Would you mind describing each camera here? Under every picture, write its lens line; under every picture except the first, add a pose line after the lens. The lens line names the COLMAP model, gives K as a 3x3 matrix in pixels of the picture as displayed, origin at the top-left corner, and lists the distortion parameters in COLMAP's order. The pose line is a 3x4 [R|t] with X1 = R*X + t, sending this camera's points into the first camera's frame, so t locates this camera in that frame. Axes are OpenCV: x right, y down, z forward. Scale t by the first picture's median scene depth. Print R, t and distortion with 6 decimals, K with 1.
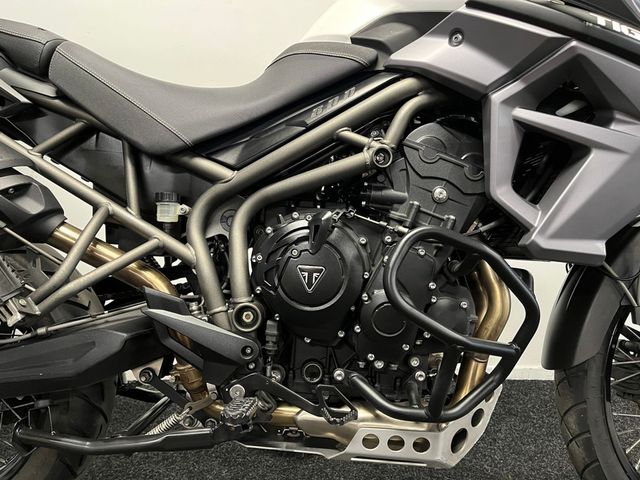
lens RADIAL K [[486.9, 0, 320.0], [0, 486.9, 240.0], [0, 0, 1]] dist [0.064102, -0.088876]
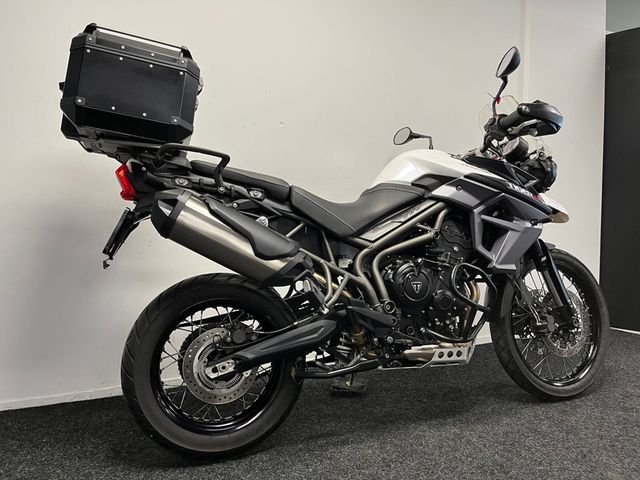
lens RADIAL K [[486.9, 0, 320.0], [0, 486.9, 240.0], [0, 0, 1]] dist [0.064102, -0.088876]
pose [[0.935805, -0.042158, 0.349988, -1.229341], [0.069884, 0.995305, -0.066967, -0.023072], [-0.345521, 0.087127, 0.934358, -1.037953]]
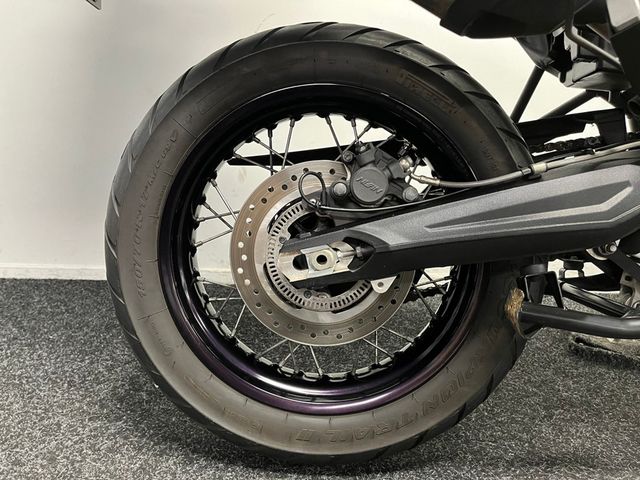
lens RADIAL K [[486.9, 0, 320.0], [0, 486.9, 240.0], [0, 0, 1]] dist [0.064102, -0.088876]
pose [[0.999612, 0.021145, -0.018123, -0.903154], [-0.018991, 0.993553, 0.111766, 0.224592], [0.020370, -0.111378, 0.993569, 0.294634]]
